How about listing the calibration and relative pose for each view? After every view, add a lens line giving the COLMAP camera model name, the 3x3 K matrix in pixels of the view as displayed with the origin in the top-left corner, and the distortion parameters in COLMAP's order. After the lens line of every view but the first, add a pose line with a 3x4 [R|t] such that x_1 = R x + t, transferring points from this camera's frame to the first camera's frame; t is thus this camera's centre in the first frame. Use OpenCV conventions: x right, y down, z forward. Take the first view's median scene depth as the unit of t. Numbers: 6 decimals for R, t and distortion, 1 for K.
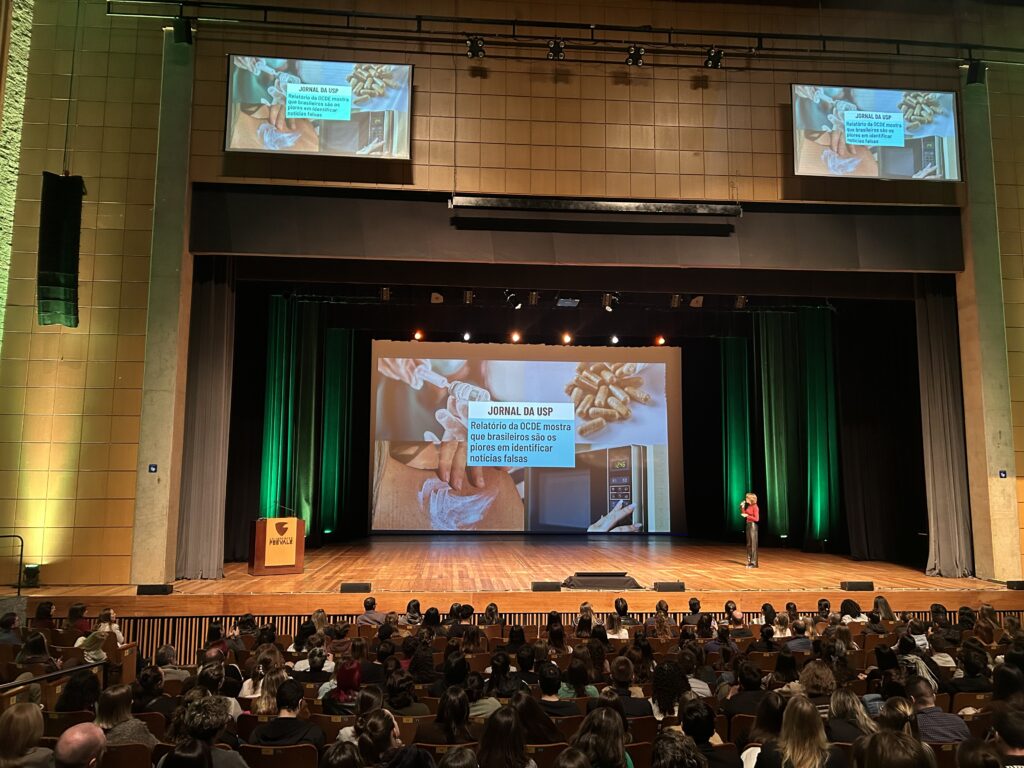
lens RADIAL K [[767.4, 0, 509.7], [0, 767.4, 386.0], [0, 0, 1]] dist [0.020269, -0.014626]
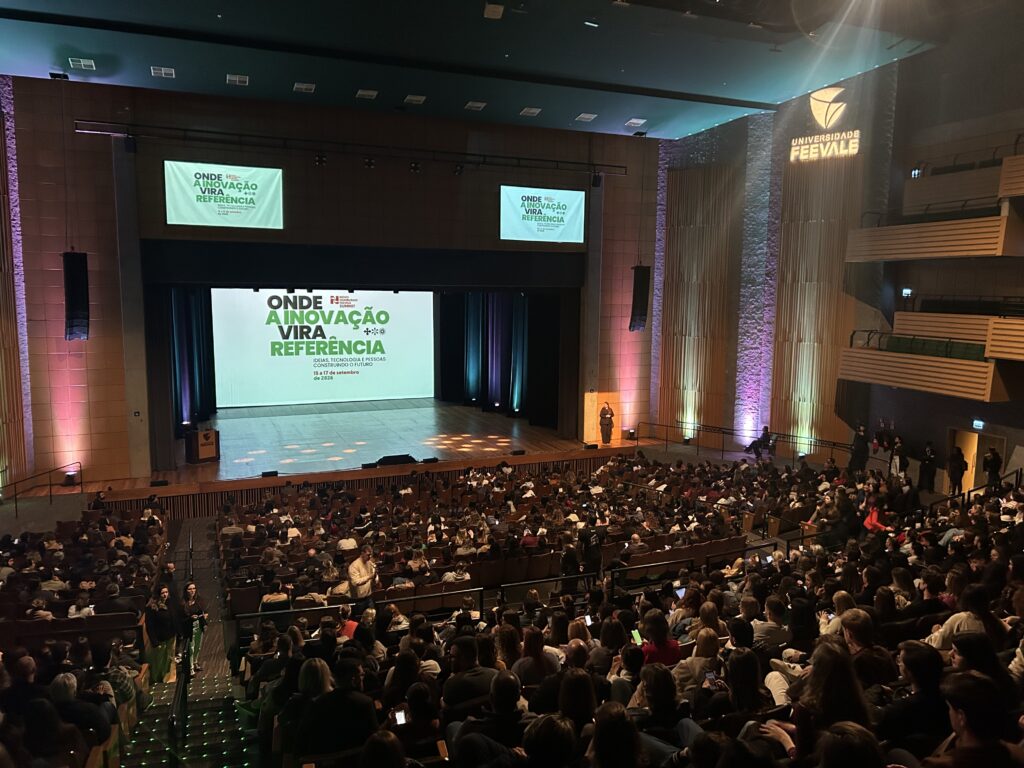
lens RADIAL K [[767.4, 0, 519.6], [0, 767.4, 381.9], [0, 0, 1]] dist [0.020269, -0.014626]
pose [[0.947267, -0.036565, 0.318354, -0.184191], [-0.043233, 0.969802, 0.240030, -0.386553], [-0.317517, -0.241136, 0.917081, -0.781783]]
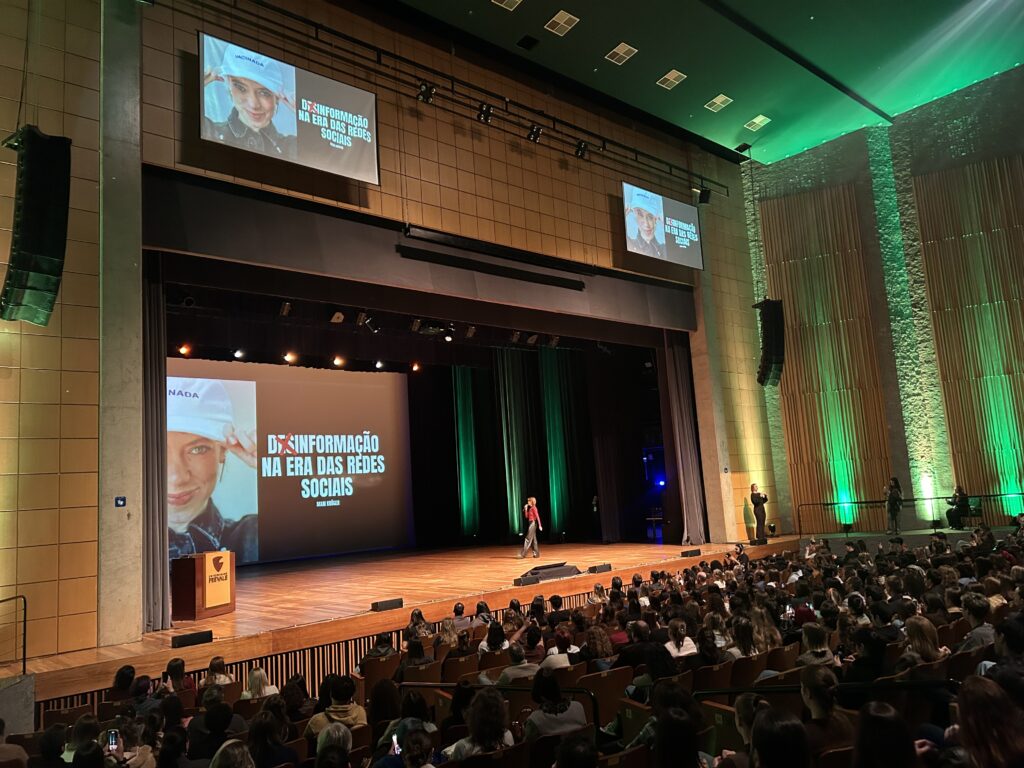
lens RADIAL K [[767.4, 0, 506.4], [0, 767.4, 391.4], [0, 0, 1]] dist [0.020269, -0.014626]
pose [[0.793685, 0.023639, 0.607870, -0.597608], [-0.005218, 0.999472, -0.032055, 0.012094], [-0.608307, 0.022270, 0.793390, 0.084572]]
